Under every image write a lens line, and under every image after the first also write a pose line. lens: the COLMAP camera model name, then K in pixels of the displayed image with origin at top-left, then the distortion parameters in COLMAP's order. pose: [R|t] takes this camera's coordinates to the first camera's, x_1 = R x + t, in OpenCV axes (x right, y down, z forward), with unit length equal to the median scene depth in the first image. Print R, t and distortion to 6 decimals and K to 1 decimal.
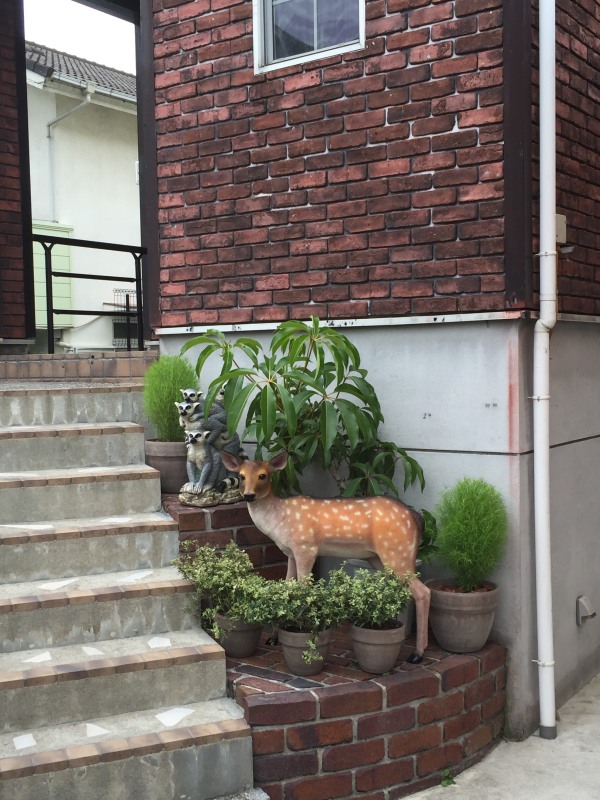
lens RADIAL K [[990.7, 0, 301.0], [0, 990.7, 402.8], [0, 0, 1]] dist [0.050939, 0.000000]
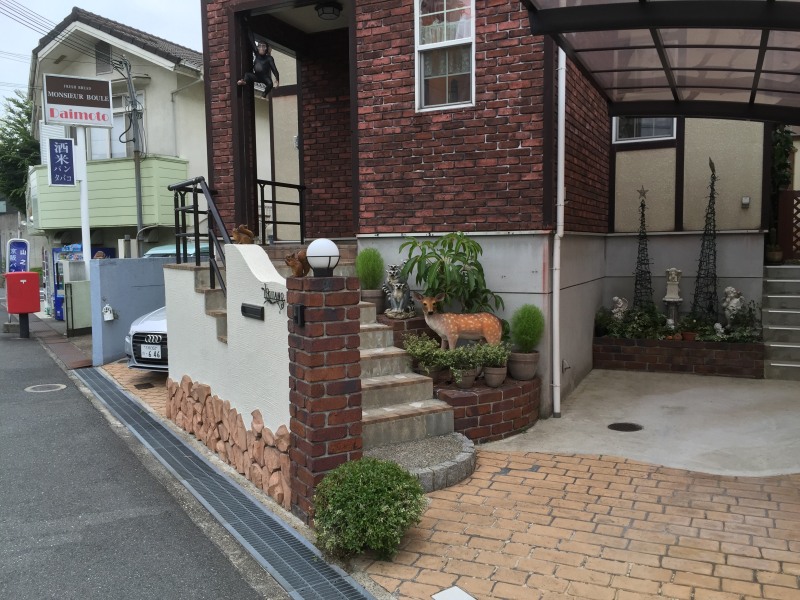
lens RADIAL K [[681.3, 0, 399.9], [0, 681.3, 297.5], [0, 0, 1]] dist [0.080064, -0.114413]
pose [[0.985560, -0.004578, 0.169267, -0.362343], [-0.000548, 0.999543, 0.030223, 0.013912], [-0.169328, -0.029880, 0.985107, -0.461728]]
